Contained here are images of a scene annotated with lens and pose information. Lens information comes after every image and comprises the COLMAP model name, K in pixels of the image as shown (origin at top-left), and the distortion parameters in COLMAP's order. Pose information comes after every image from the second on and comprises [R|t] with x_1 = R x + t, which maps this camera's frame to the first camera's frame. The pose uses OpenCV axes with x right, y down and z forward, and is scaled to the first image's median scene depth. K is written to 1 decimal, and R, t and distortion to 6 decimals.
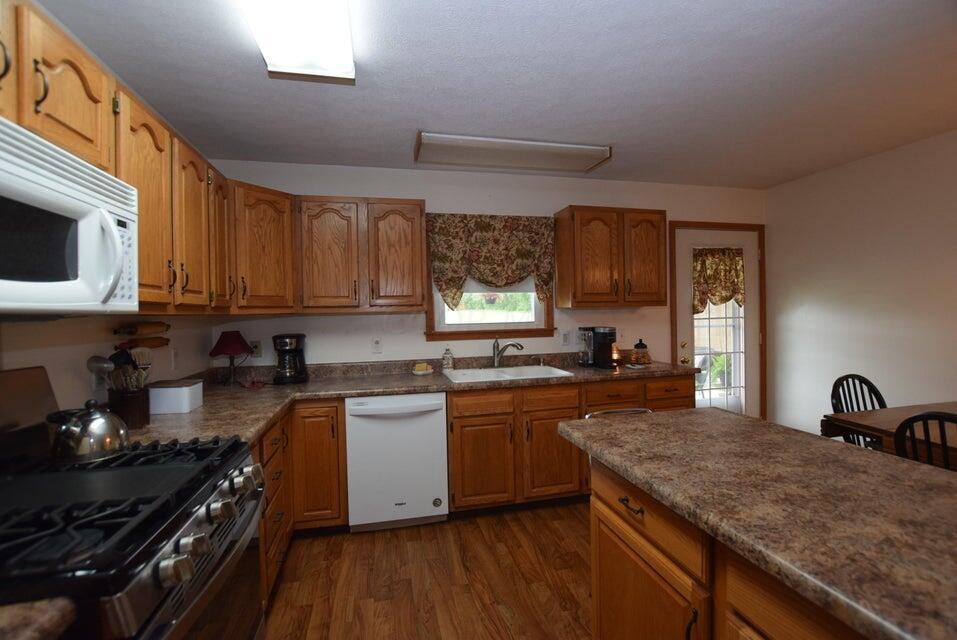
lens RADIAL K [[420.1, 0, 478.5], [0, 420.1, 320.0], [0, 0, 1]] dist [-0.001617, -0.000023]
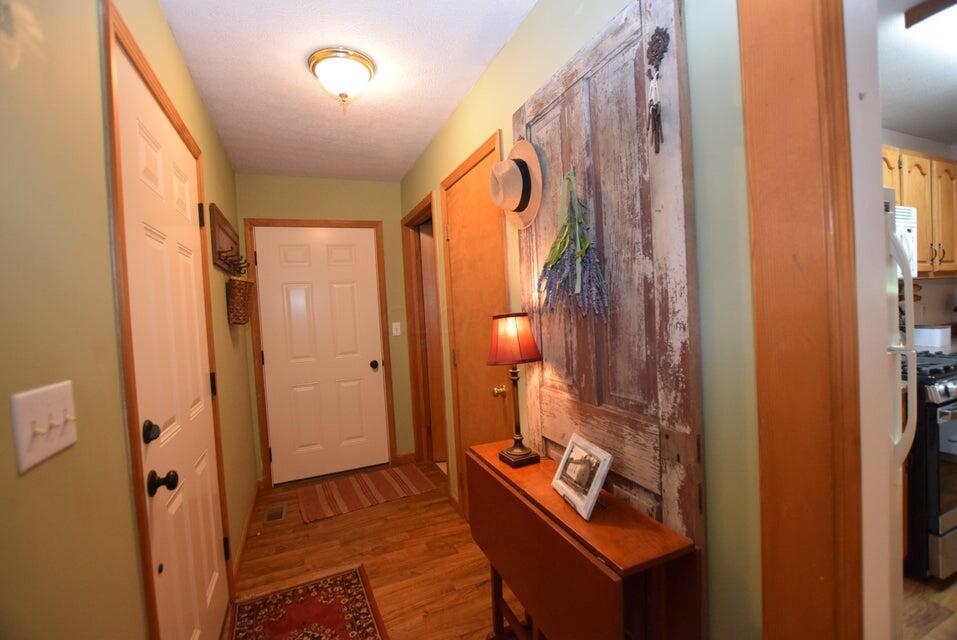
lens RADIAL K [[420.1, 0, 478.5], [0, 420.1, 320.0], [0, 0, 1]] dist [-0.001617, -0.000023]
pose [[0.178861, 0.031913, -0.983357, 0.533354], [0.027699, 0.998914, 0.037456, 0.039098], [0.983484, -0.033938, 0.177782, -0.991197]]
